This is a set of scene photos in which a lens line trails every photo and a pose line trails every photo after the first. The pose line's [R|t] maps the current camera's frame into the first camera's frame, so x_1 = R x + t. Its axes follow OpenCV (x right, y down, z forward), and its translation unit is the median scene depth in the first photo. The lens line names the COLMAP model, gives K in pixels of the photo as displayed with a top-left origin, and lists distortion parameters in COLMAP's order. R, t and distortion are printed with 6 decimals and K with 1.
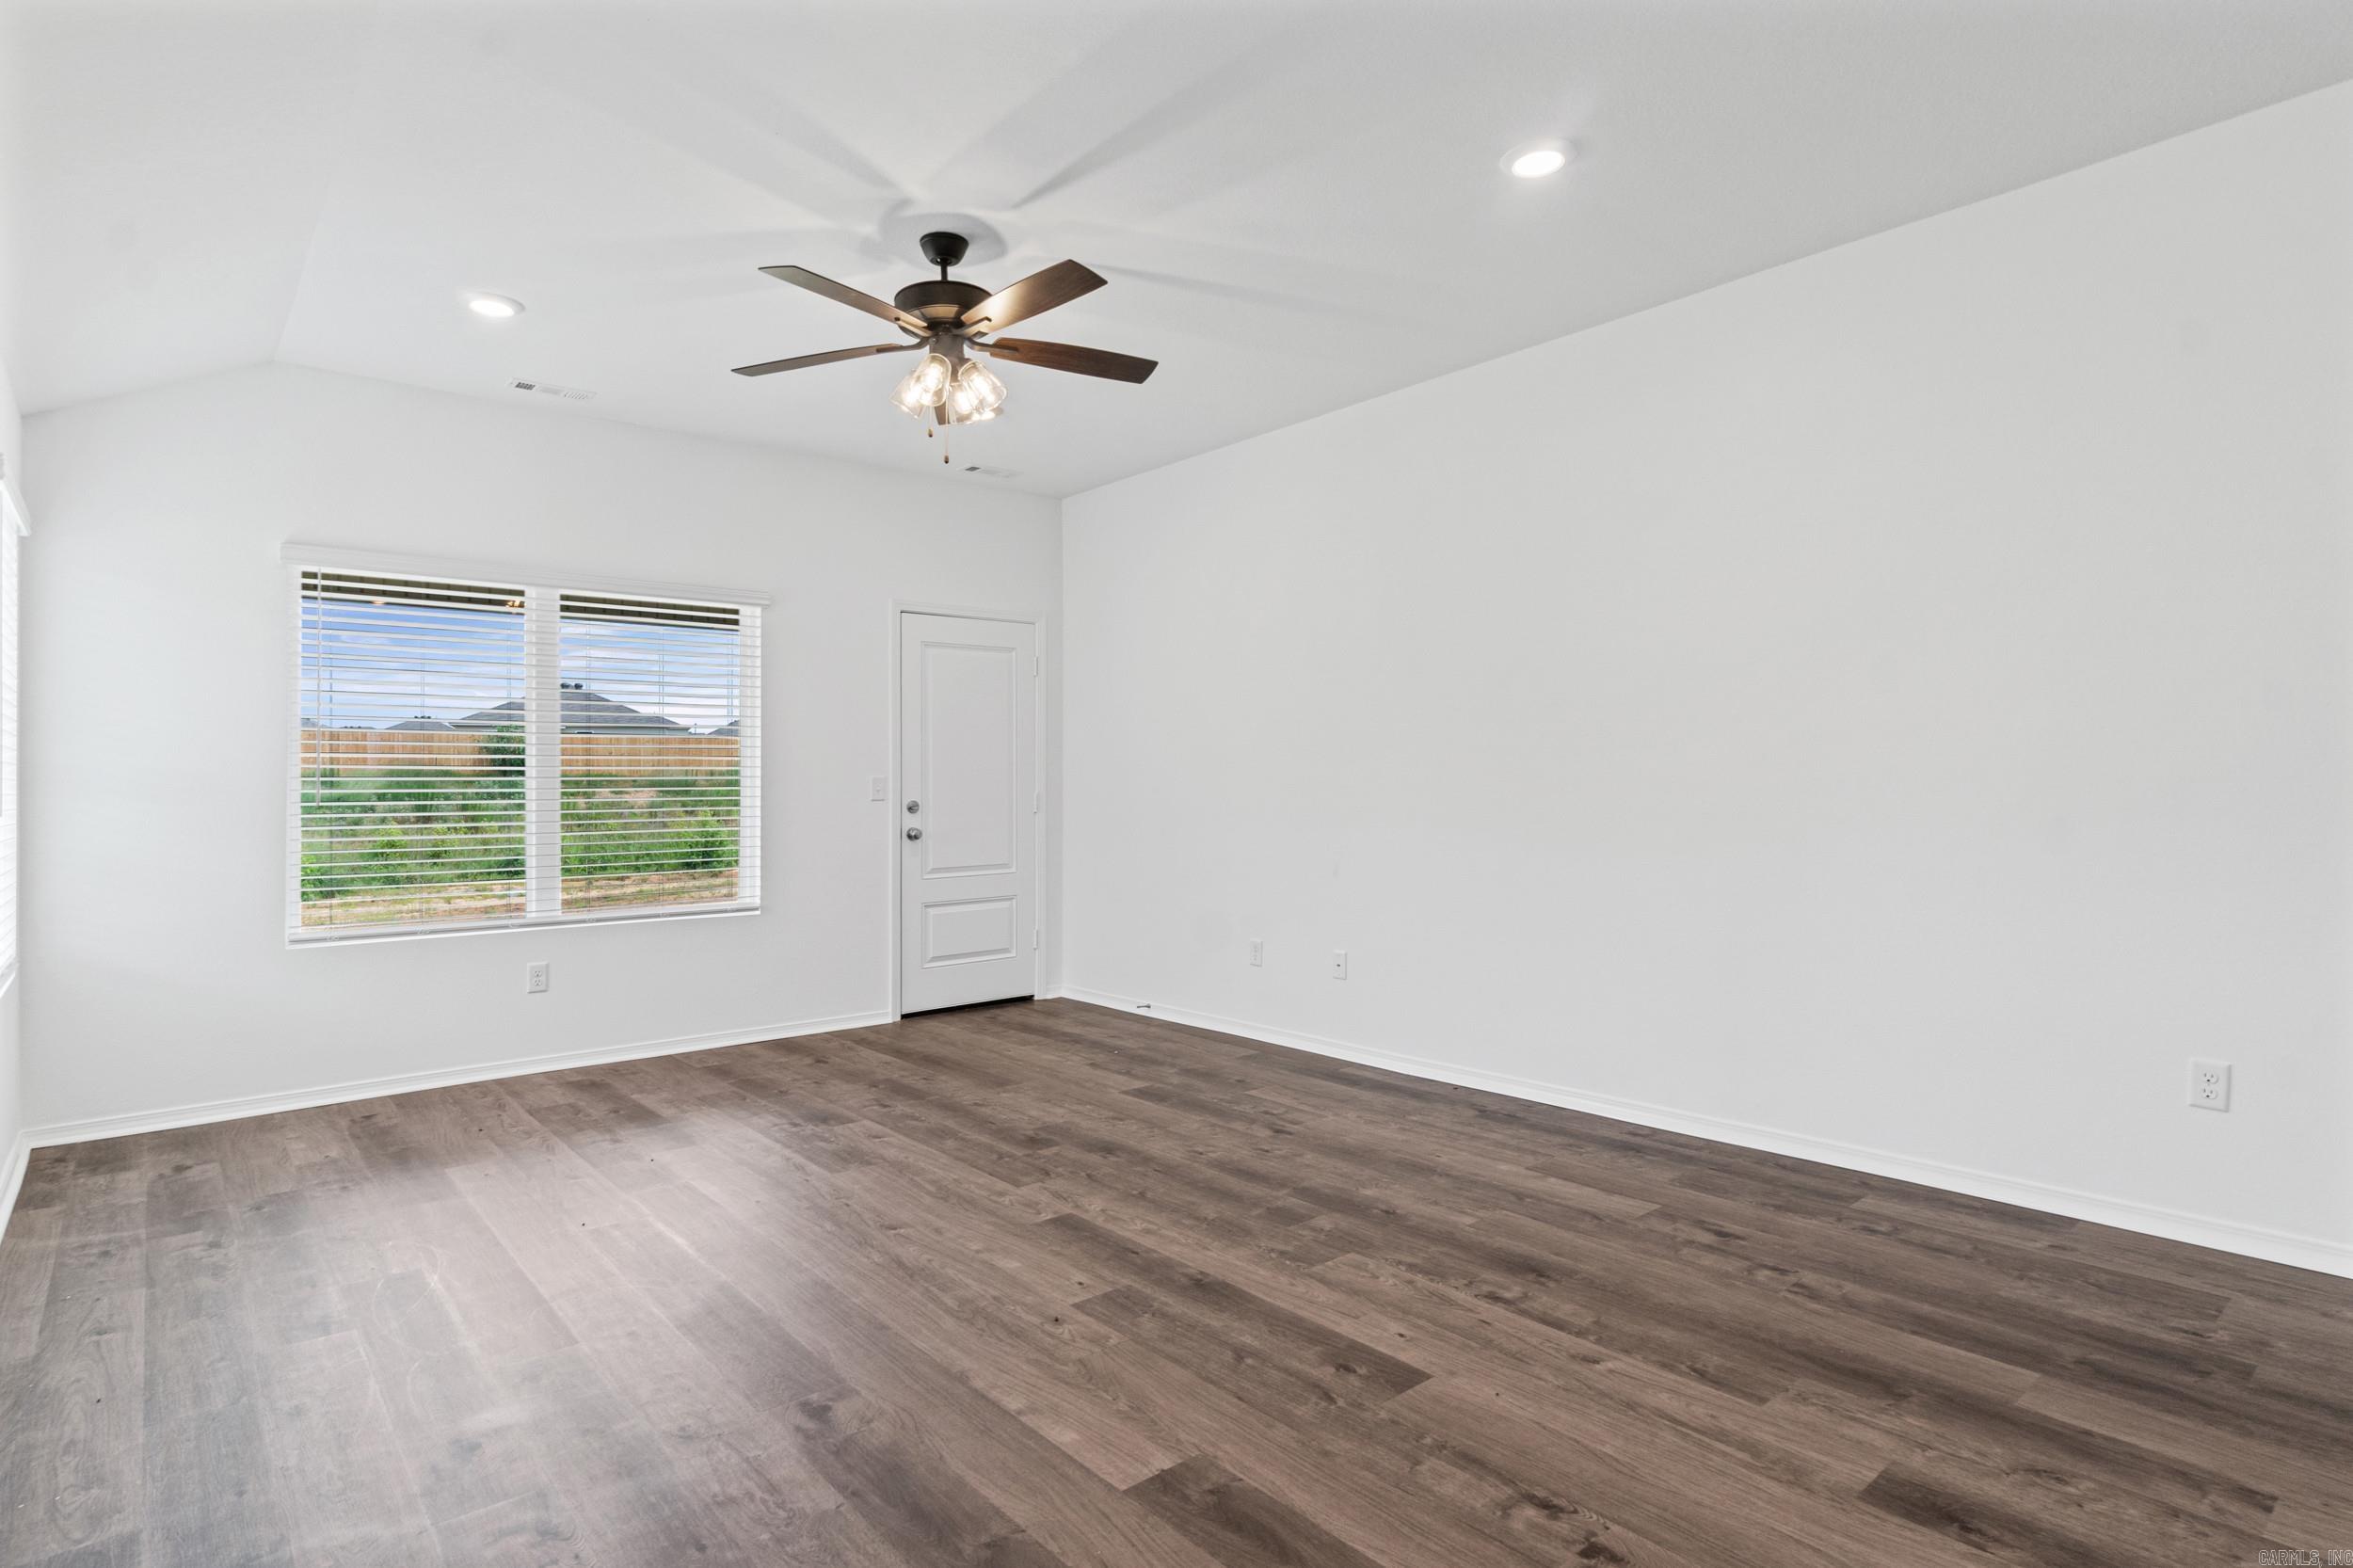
lens RADIAL K [[1204.8, 0, 1133.6], [0, 1204.8, 810.3], [0, 0, 1]] dist [-0.007849, 0.003081]
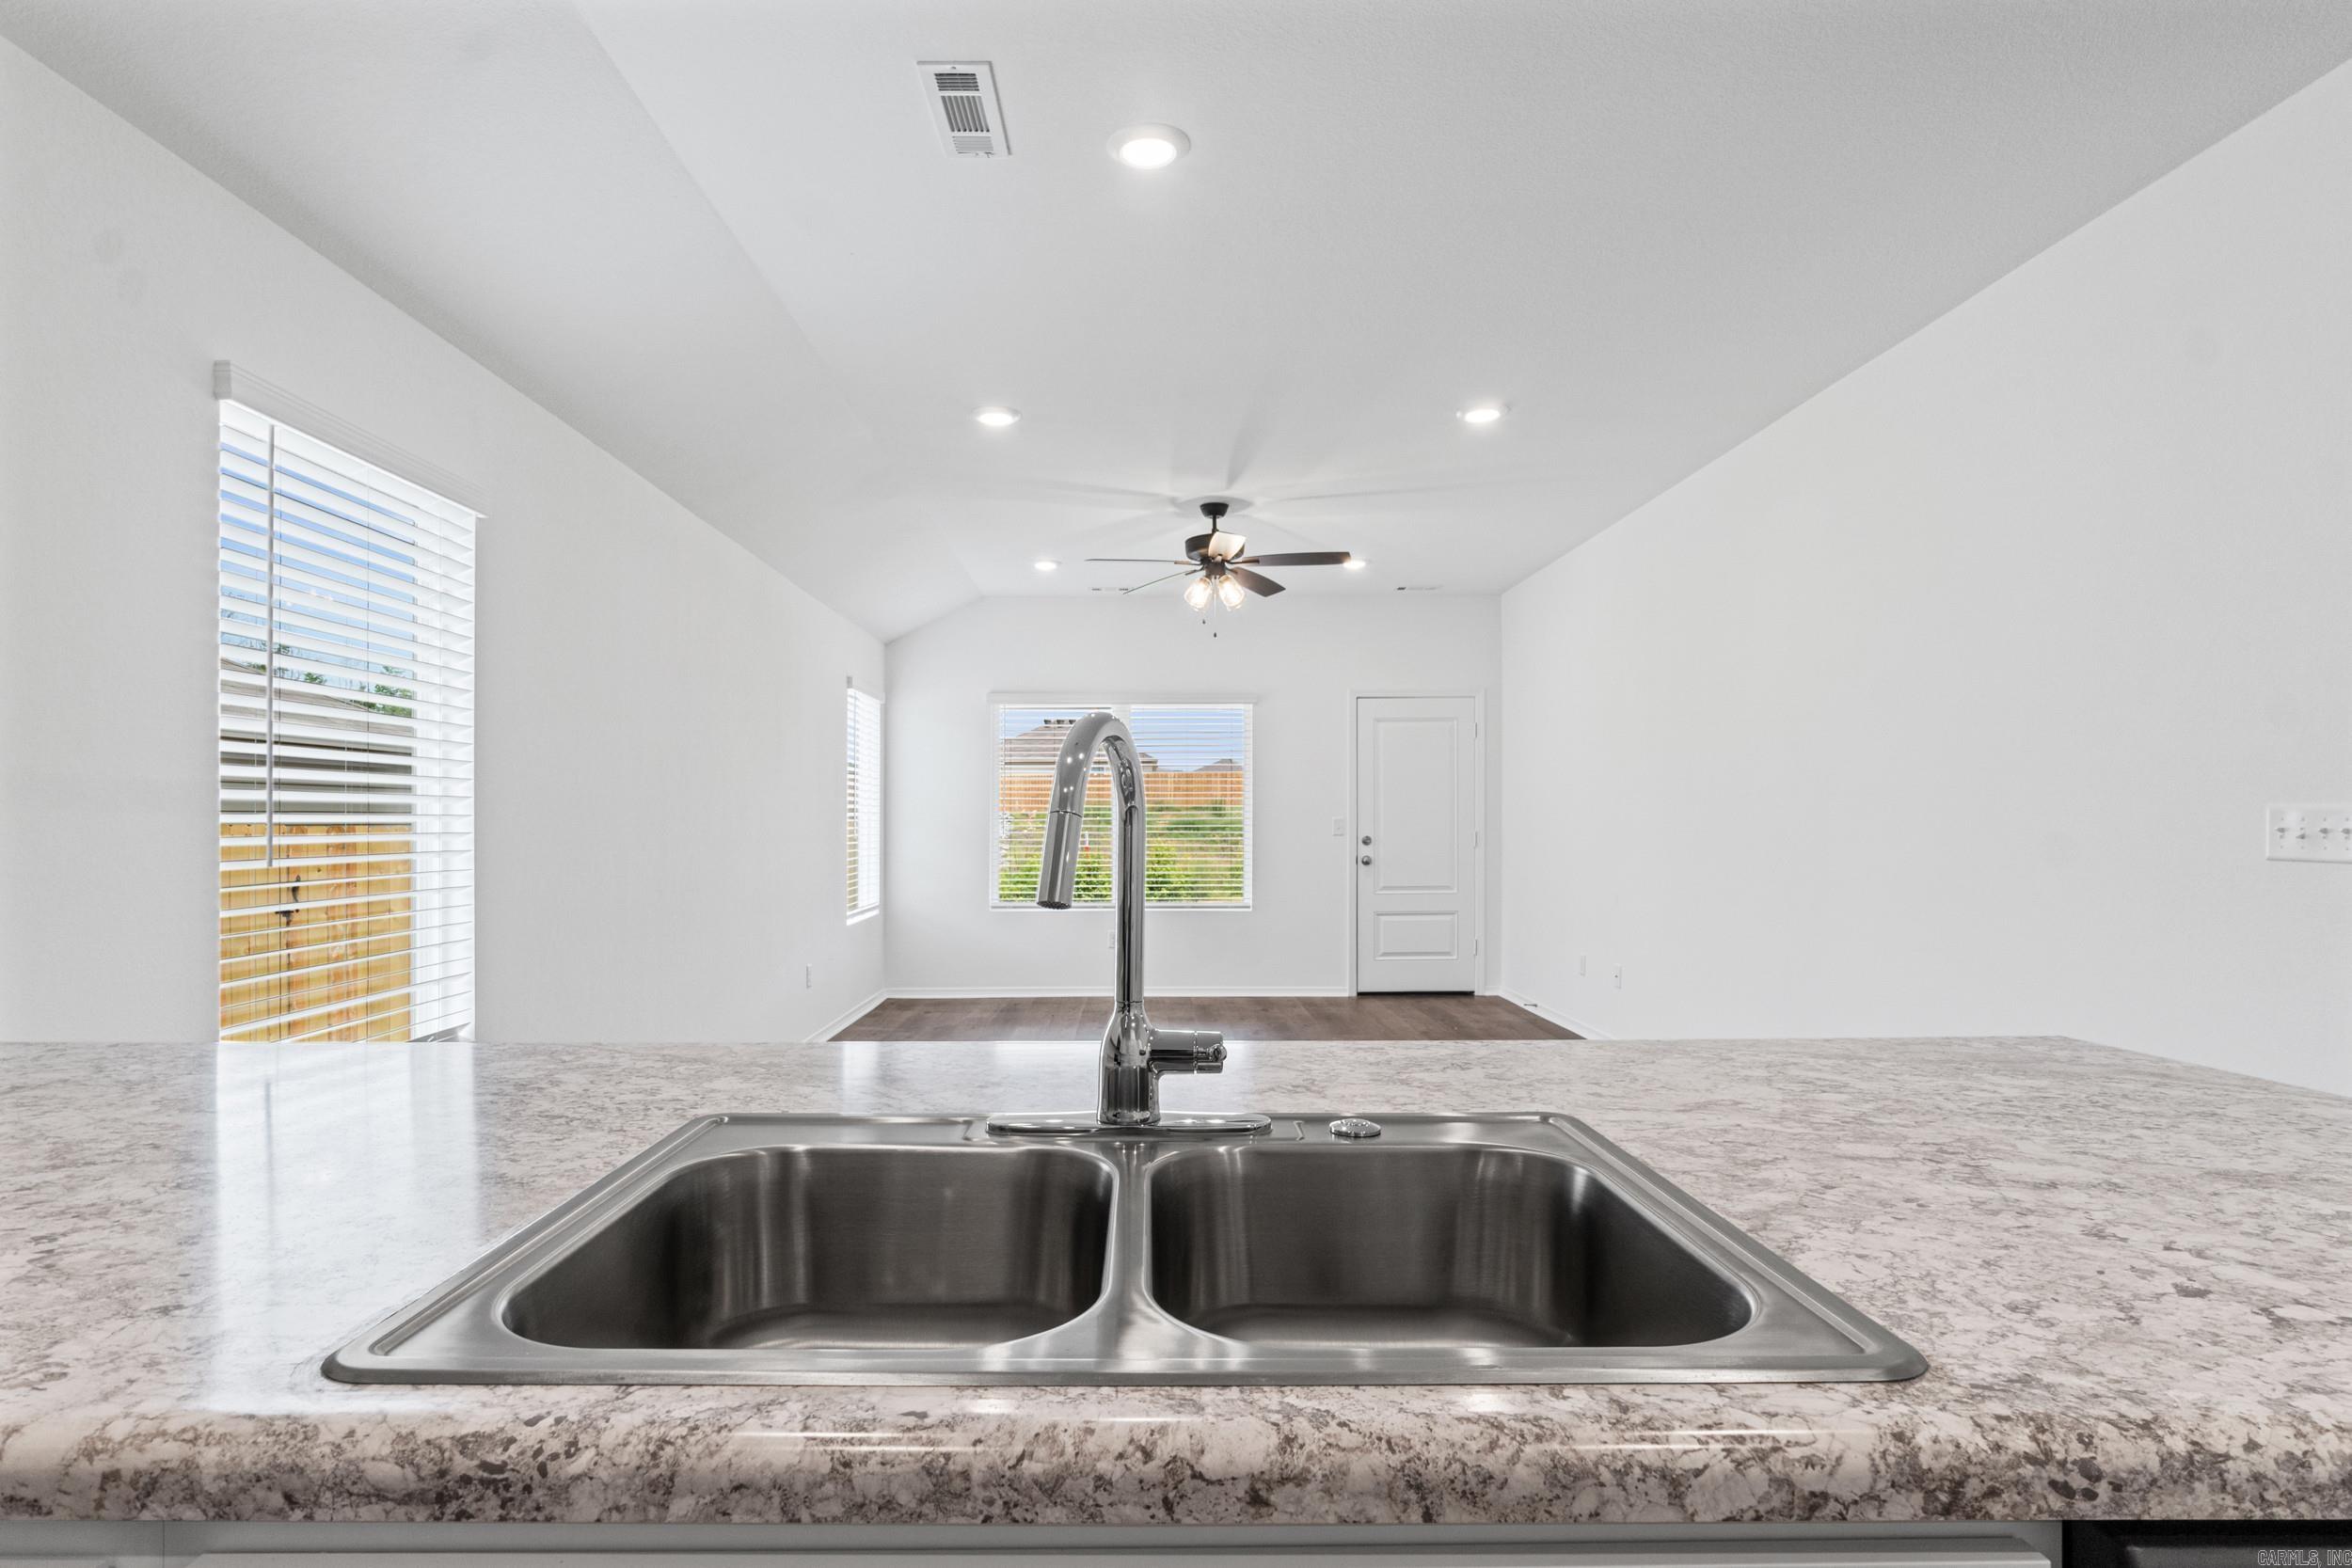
lens RADIAL K [[1204.2, 0, 1131.9], [0, 1204.2, 835.9], [0, 0, 1]] dist [-0.007849, 0.003081]
pose [[0.775787, 0.015505, -0.630804, 0.797879], [-0.015502, 0.999865, 0.005511, -0.018398], [0.630804, 0.005503, 0.775923, -0.367148]]
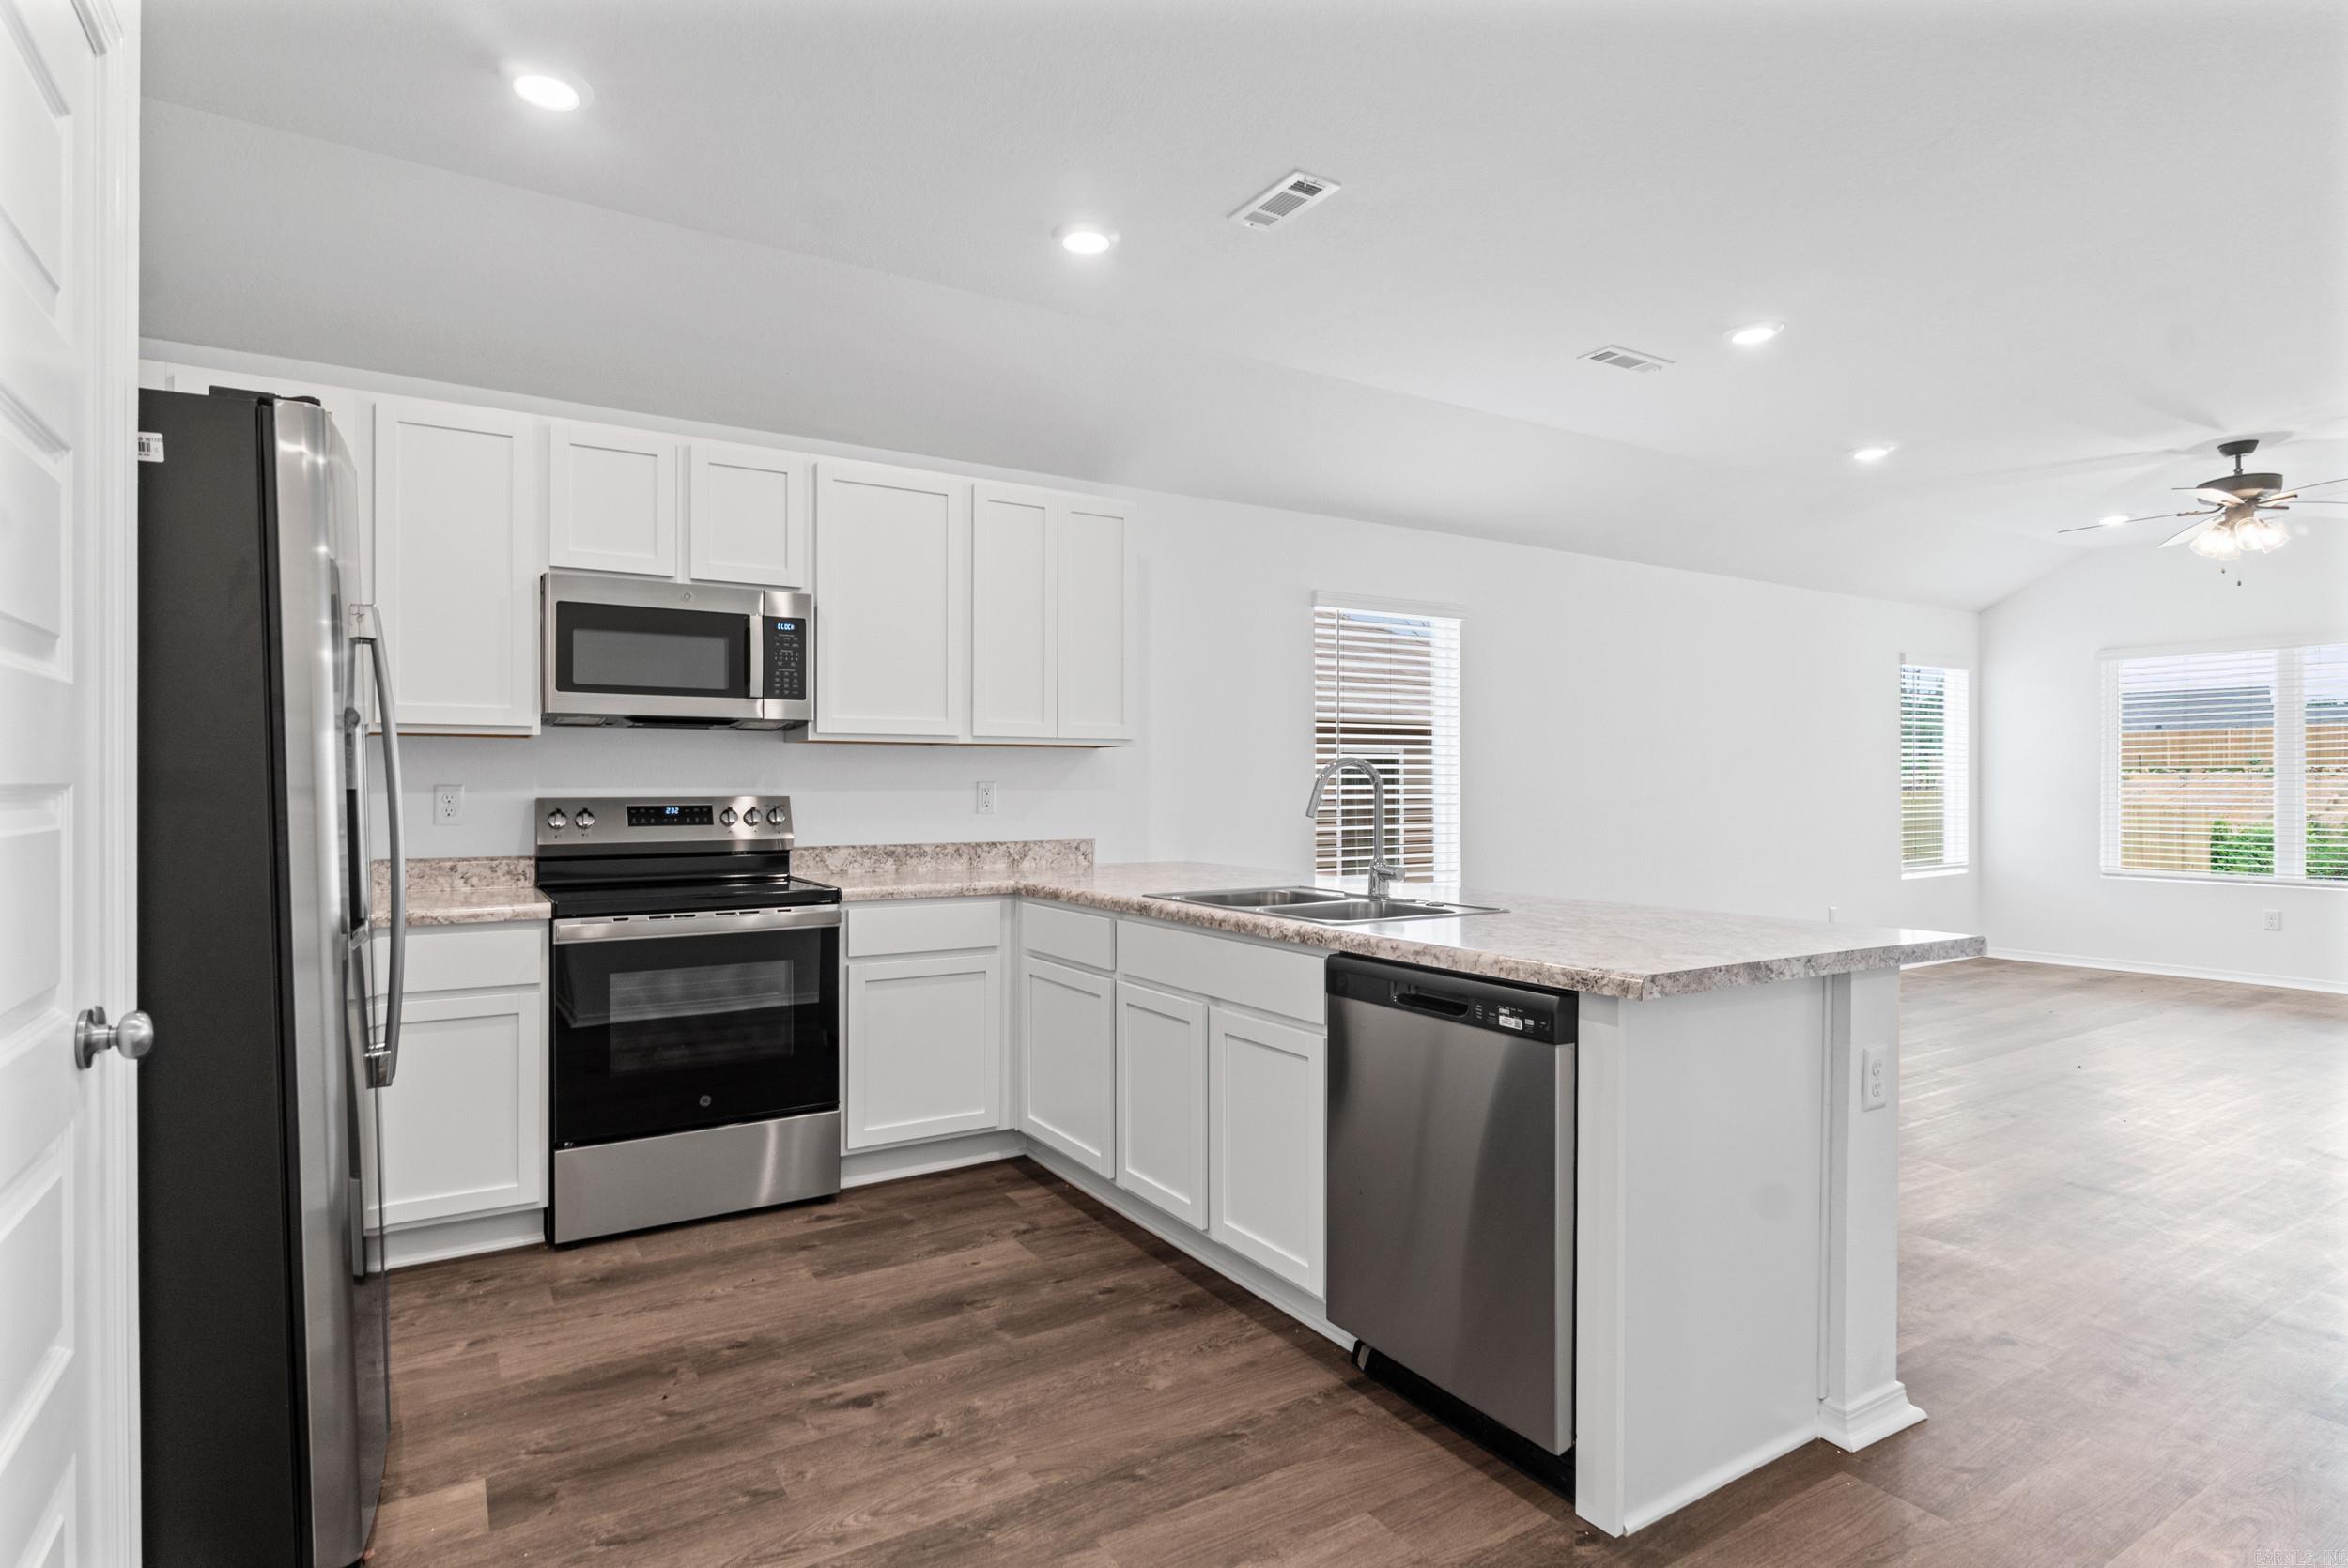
lens RADIAL K [[1202.1, 0, 1187.5], [0, 1202.1, 781.1], [0, 0, 1]] dist [-0.007849, 0.003081]
pose [[-0.107716, 0.005083, -0.994169, 1.496096], [-0.009240, 0.999939, 0.006114, -0.031779], [0.994139, 0.009845, -0.107663, -0.175775]]
